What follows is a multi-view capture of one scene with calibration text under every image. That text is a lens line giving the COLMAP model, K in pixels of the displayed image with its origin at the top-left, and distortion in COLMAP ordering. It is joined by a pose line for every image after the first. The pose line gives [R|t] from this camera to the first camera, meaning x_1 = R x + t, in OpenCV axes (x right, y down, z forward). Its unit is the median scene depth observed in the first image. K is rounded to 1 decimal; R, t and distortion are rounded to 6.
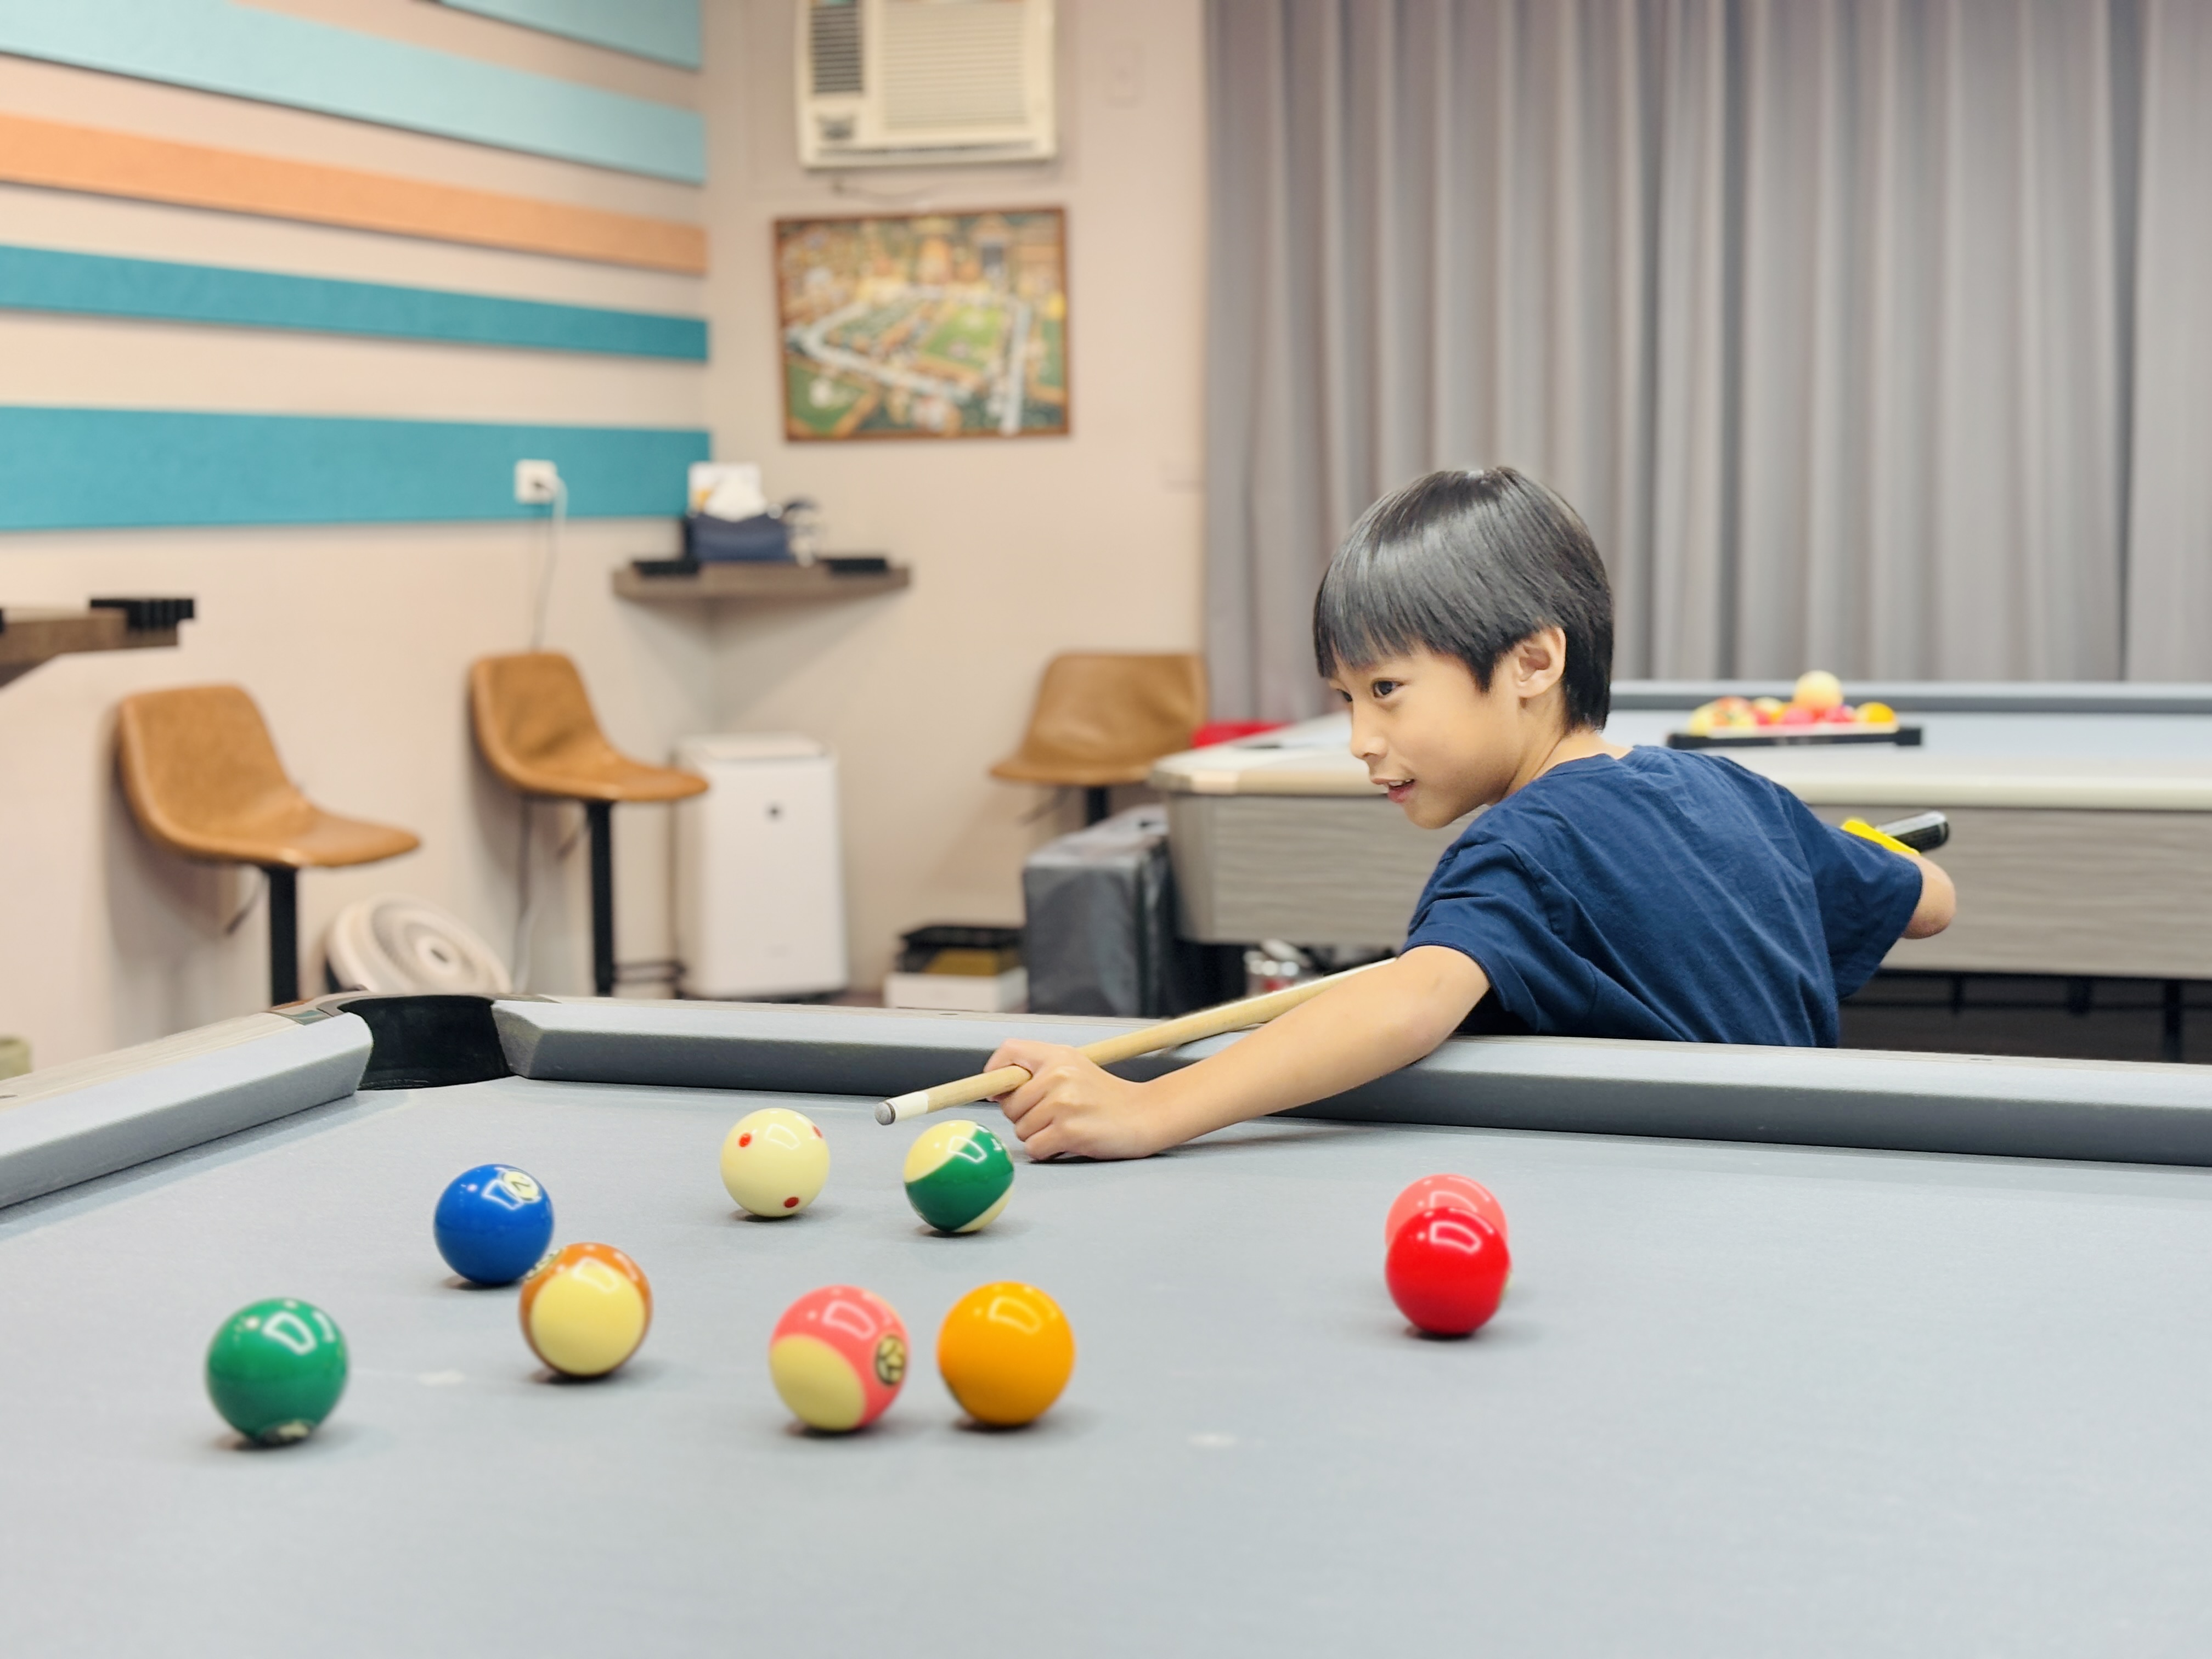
lens RADIAL K [[3520.6, 0, 1058.4], [0, 3520.6, 819.9], [0, 0, 1]] dist [0.092390, 0.000000]
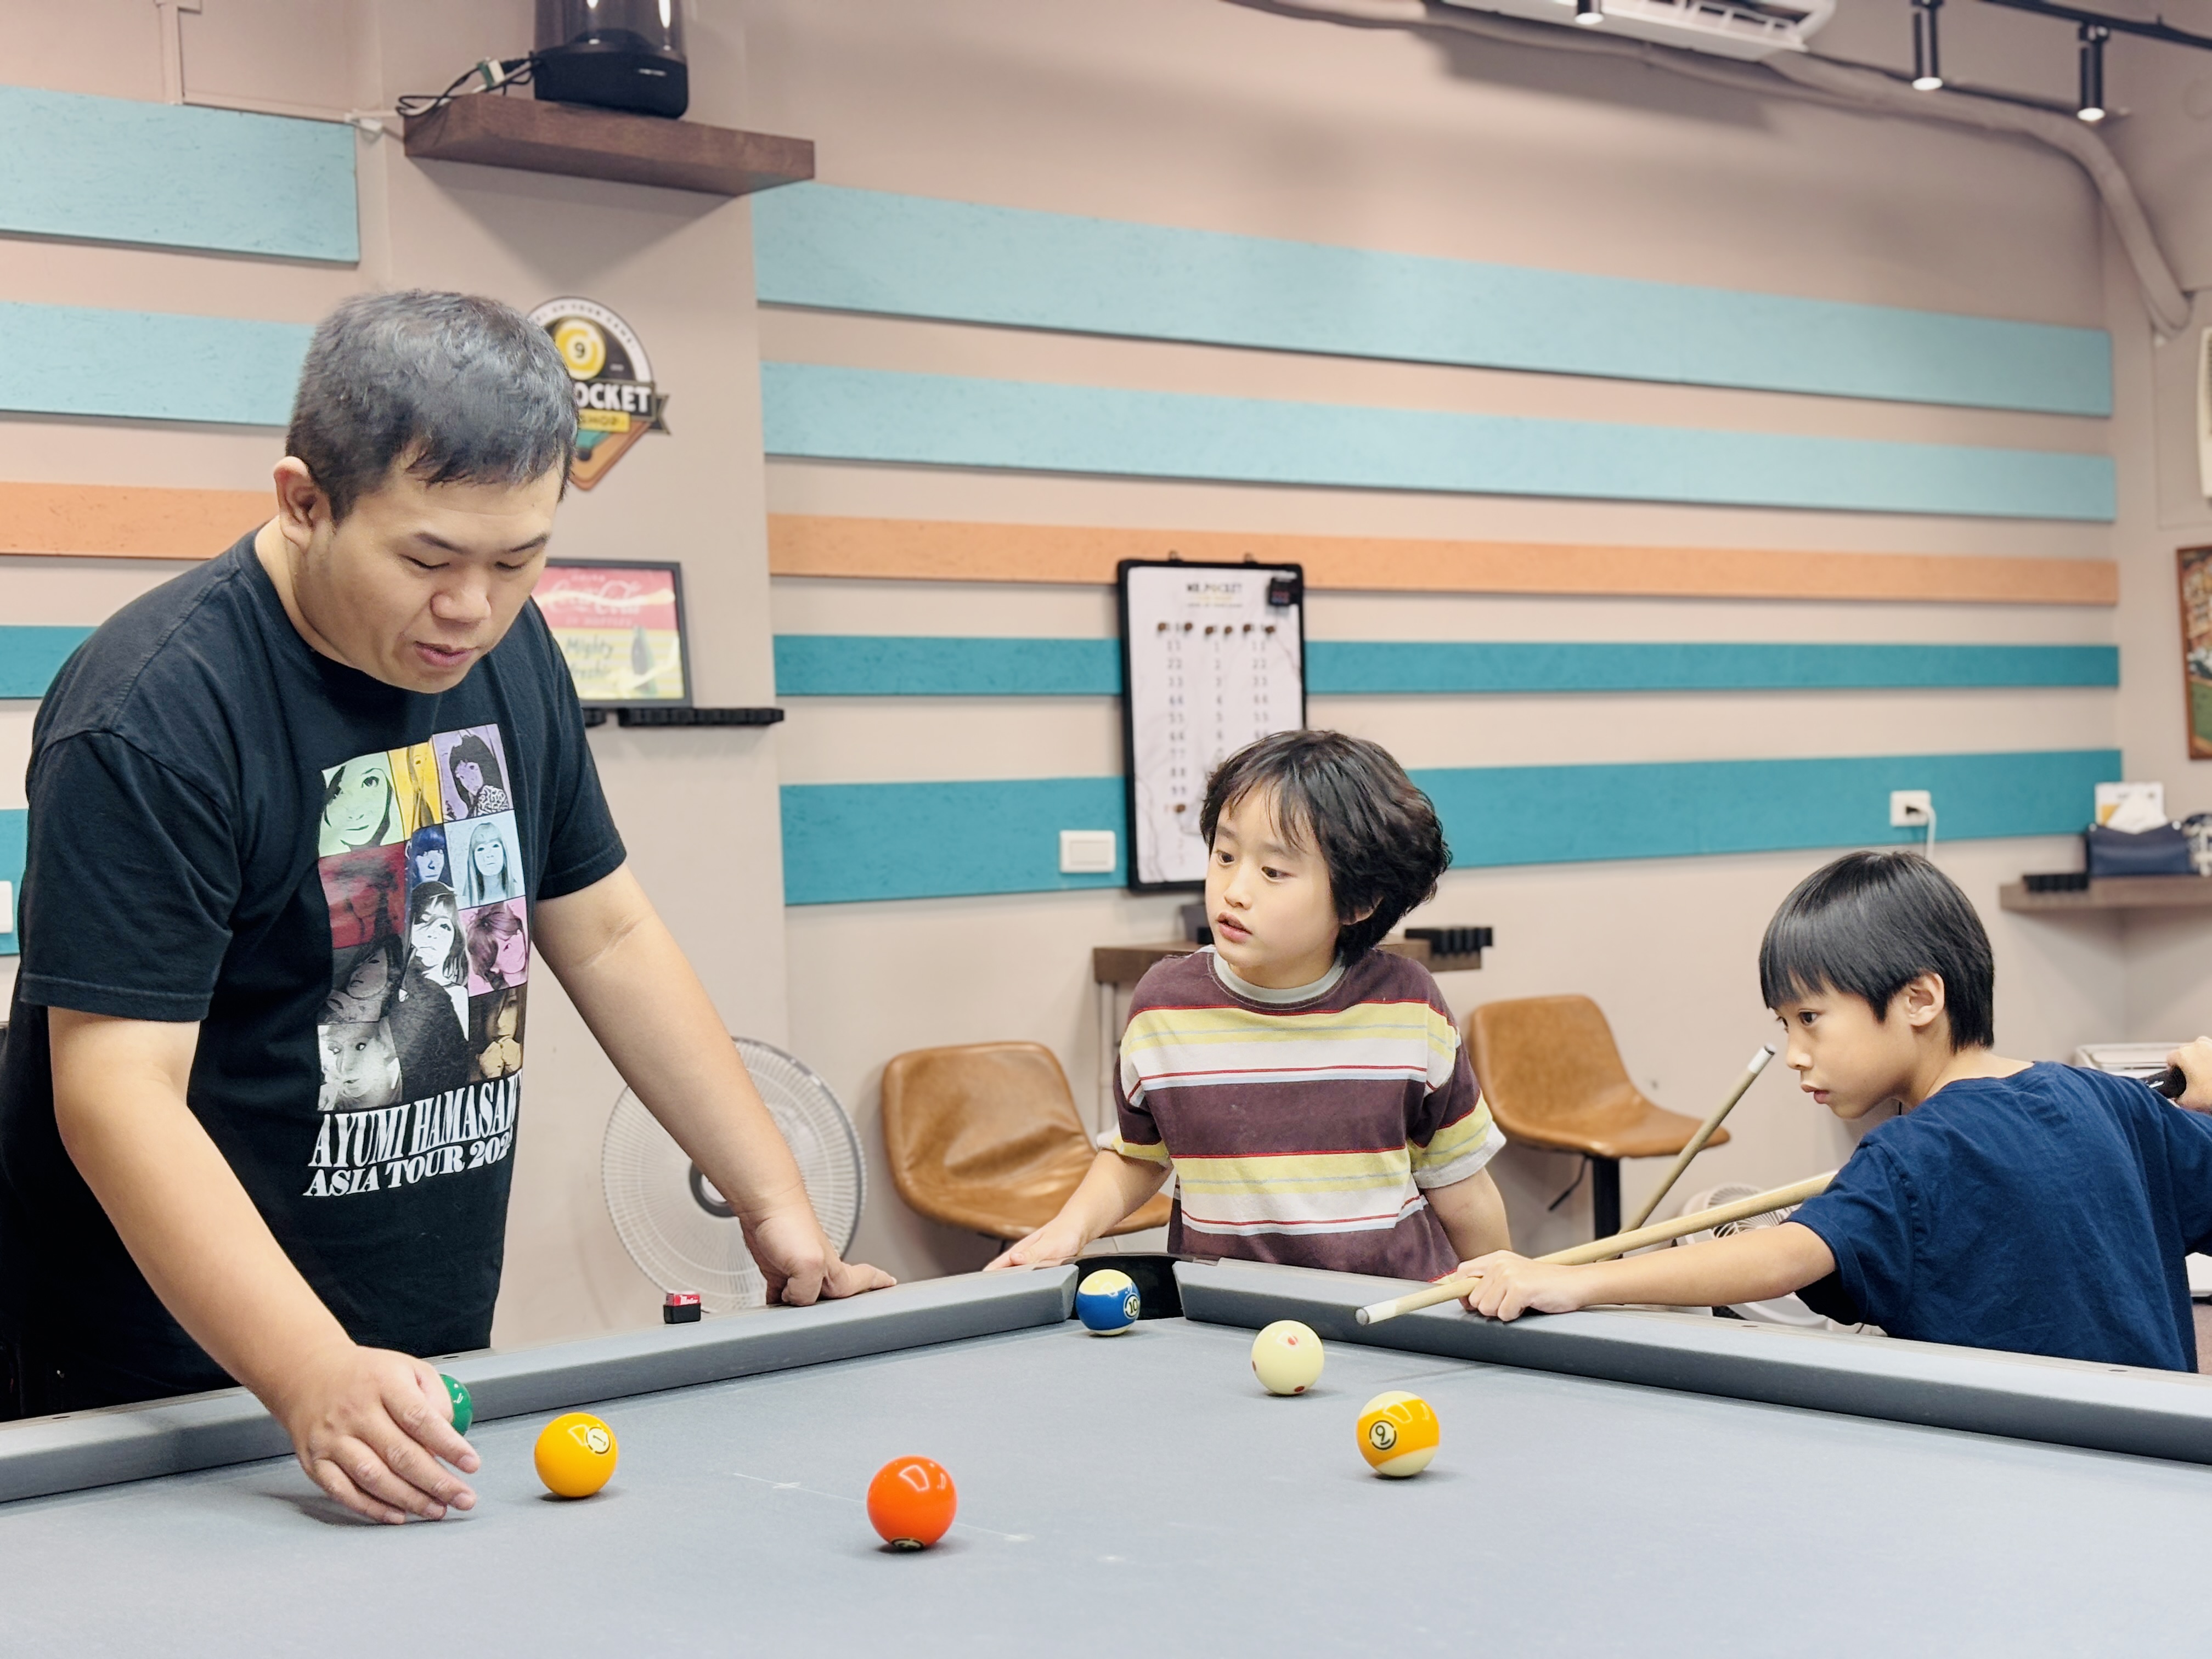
lens RADIAL K [[3520.6, 0, 1171.5], [0, 3520.6, 850.4], [0, 0, 1]] dist [0.092390, 0.000000]
pose [[0.863259, -0.024169, -0.504182, 0.243855], [-0.012445, 0.997530, -0.069127, -0.004132], [0.504607, 0.065949, 0.860826, -0.075602]]
